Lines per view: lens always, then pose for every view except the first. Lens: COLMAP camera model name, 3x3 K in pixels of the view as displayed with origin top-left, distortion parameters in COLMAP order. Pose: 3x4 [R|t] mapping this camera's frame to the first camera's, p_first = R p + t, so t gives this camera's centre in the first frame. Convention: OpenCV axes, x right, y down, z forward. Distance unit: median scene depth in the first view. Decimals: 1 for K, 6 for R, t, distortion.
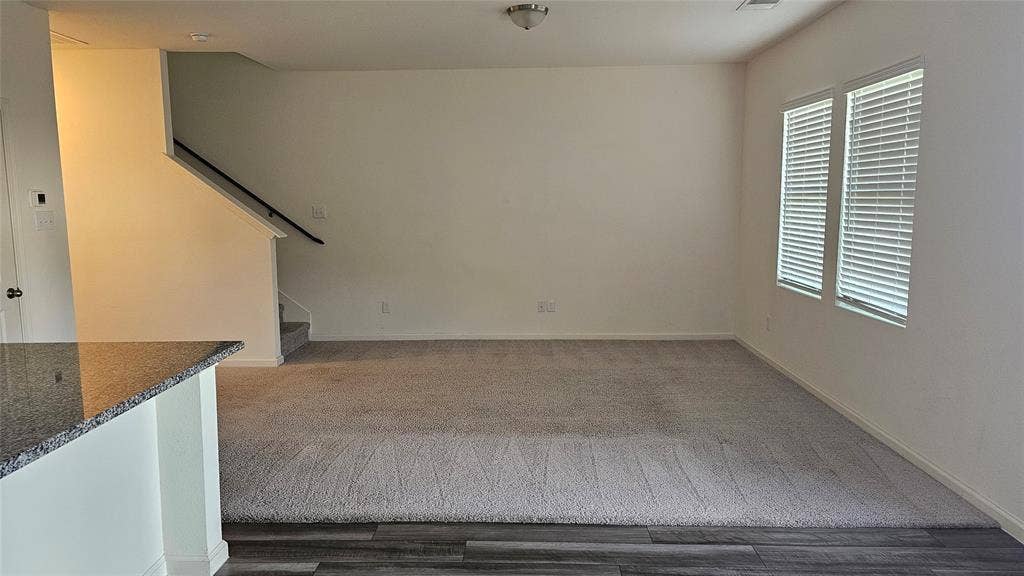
lens RADIAL K [[687.3, 0, 504.9], [0, 687.3, 282.2], [0, 0, 1]] dist [0.059933, -0.049611]
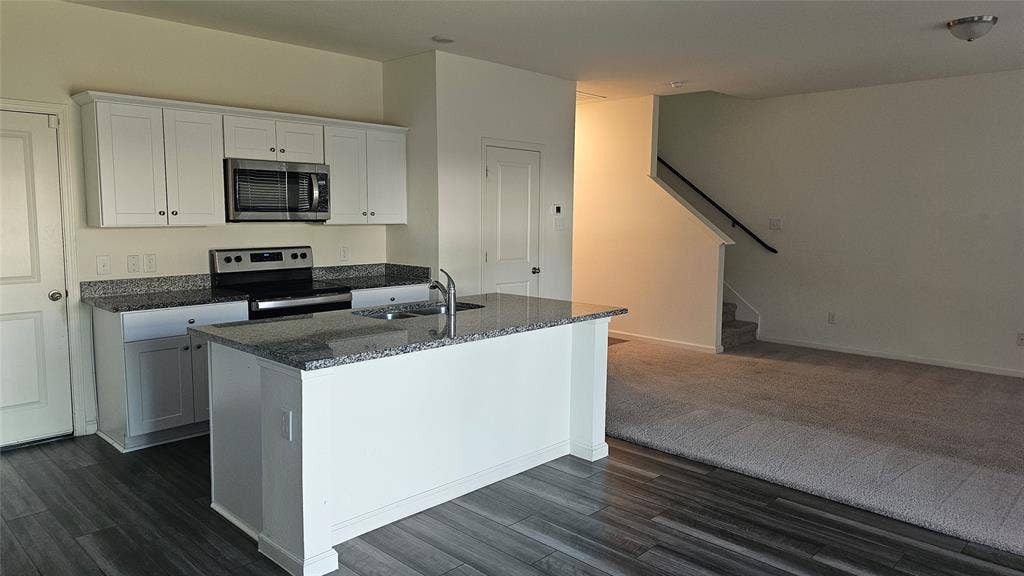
lens RADIAL K [[687.3, 0, 508.1], [0, 687.3, 282.6], [0, 0, 1]] dist [0.059933, -0.049611]
pose [[0.739831, 0.086565, -0.667201, 0.265421], [-0.098068, 0.994972, 0.020349, 0.017216], [0.665608, 0.050376, 0.744600, -0.164296]]
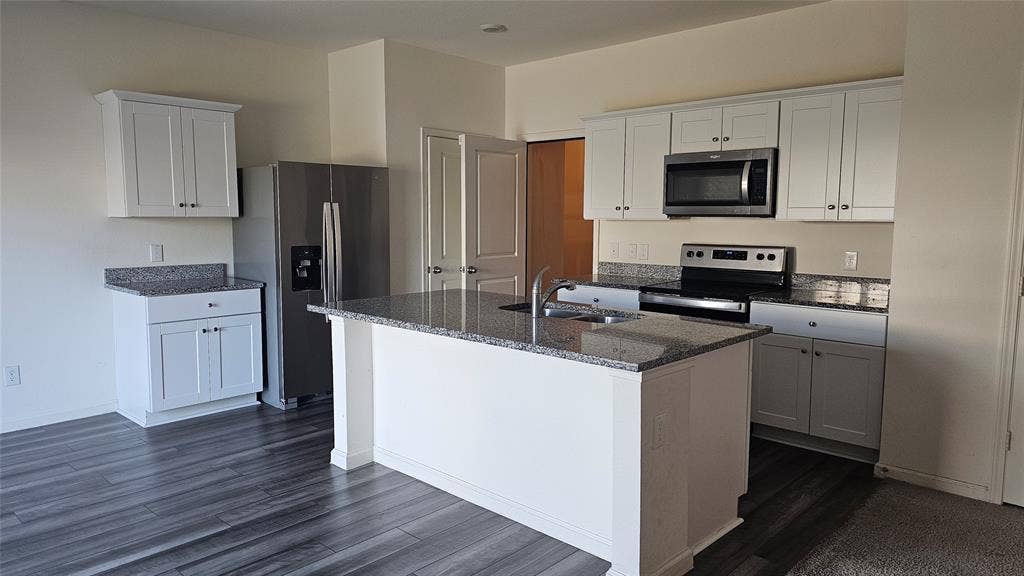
lens RADIAL K [[687.3, 0, 506.6], [0, 687.3, 282.4], [0, 0, 1]] dist [0.059933, -0.049611]
pose [[-0.662599, 0.087931, -0.743795, 0.222777], [-0.087399, 0.977222, 0.193385, -0.106689], [0.743857, 0.193144, -0.639822, 0.941505]]
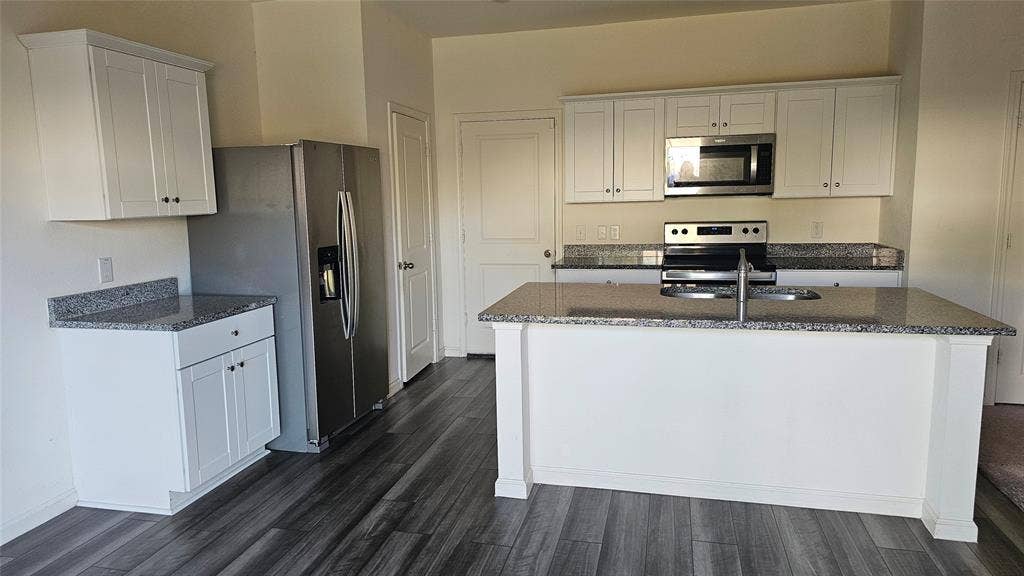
lens RADIAL K [[687.3, 0, 499.9], [0, 687.3, 284.4], [0, 0, 1]] dist [0.059933, -0.049611]
pose [[-0.207627, 0.148886, -0.966811, 0.440187], [-0.096833, 0.980367, 0.171769, -0.044042], [0.973404, 0.129283, -0.189133, 0.338873]]
